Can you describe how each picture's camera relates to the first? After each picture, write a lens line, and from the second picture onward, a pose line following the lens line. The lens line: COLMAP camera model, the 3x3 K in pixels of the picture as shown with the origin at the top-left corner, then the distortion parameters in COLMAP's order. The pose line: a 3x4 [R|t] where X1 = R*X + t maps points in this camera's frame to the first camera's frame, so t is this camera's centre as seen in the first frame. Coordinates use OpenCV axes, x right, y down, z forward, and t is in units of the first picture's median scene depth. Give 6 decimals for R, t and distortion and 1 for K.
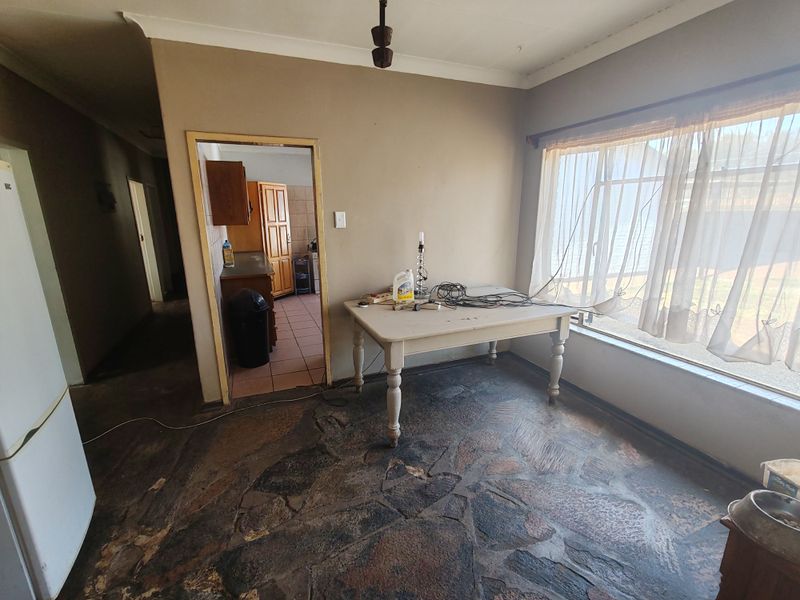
lens RADIAL K [[365.6, 0, 400.3], [0, 365.6, 301.5], [0, 0, 1]] dist [-0.005234, 0.004745]
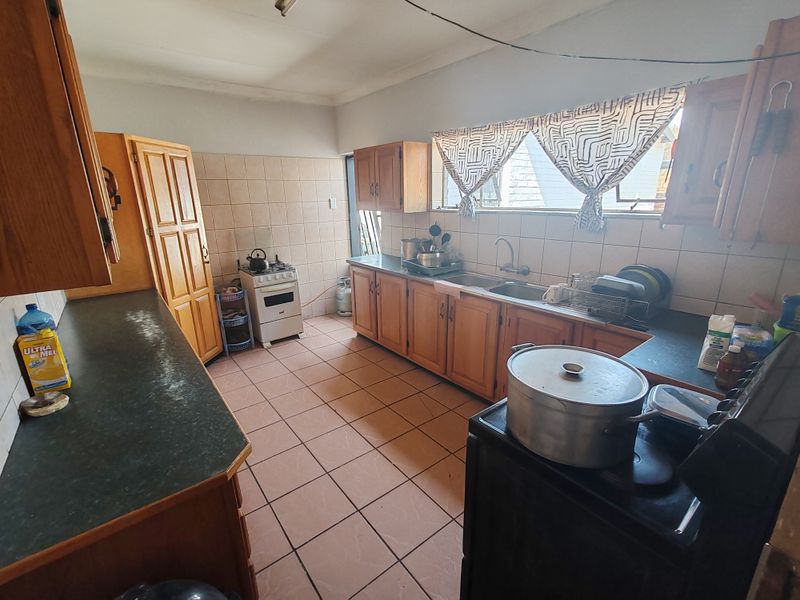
lens RADIAL K [[365.6, 0, 398.0], [0, 365.6, 303.8], [0, 0, 1]] dist [-0.005234, 0.004745]
pose [[0.965074, -0.084175, 0.248086, -0.181780], [0.073600, 0.995951, 0.051617, -0.113329], [-0.251426, -0.031555, 0.967362, 0.444828]]
